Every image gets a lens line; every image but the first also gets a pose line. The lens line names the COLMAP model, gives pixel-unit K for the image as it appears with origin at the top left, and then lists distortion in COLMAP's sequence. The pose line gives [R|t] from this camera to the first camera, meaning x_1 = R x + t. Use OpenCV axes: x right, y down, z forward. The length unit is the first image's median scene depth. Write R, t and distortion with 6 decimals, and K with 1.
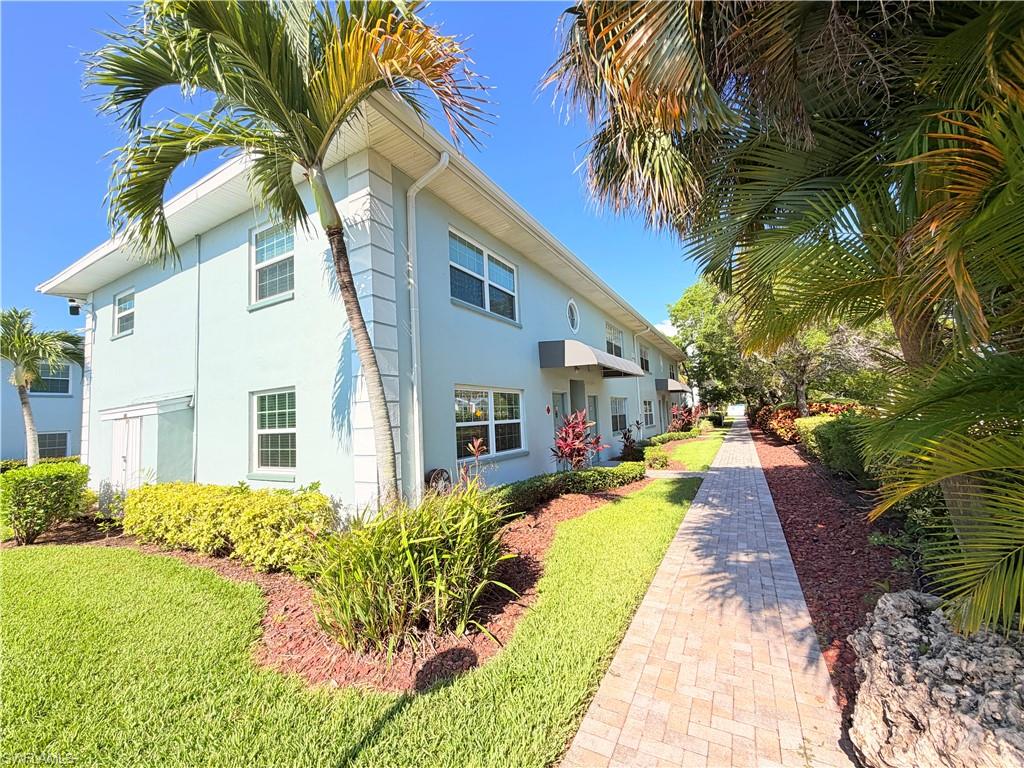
lens RADIAL K [[407.5, 0, 509.5], [0, 407.5, 383.6], [0, 0, 1]] dist [0.000118, 0.000248]
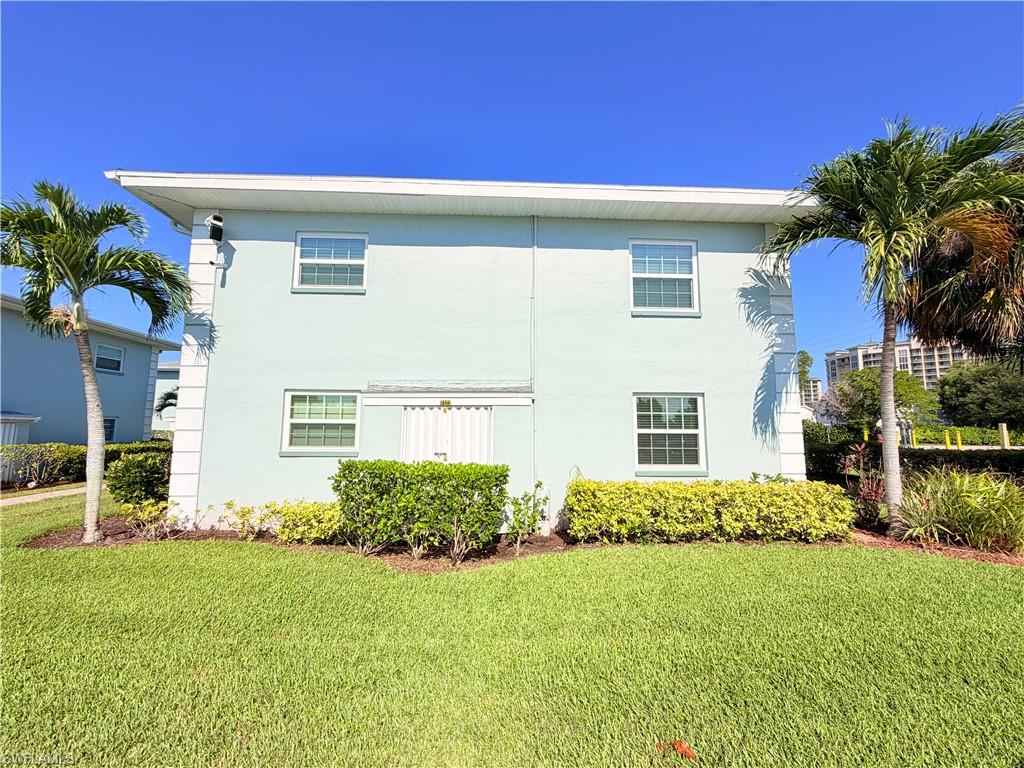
lens RADIAL K [[407.5, 0, 509.5], [0, 407.5, 383.6], [0, 0, 1]] dist [0.000118, 0.000248]
pose [[0.853915, 0.098898, 0.510929, -1.553109], [-0.093089, 0.994970, -0.037011, 0.070200], [-0.512019, -0.015958, 0.858826, 0.283278]]
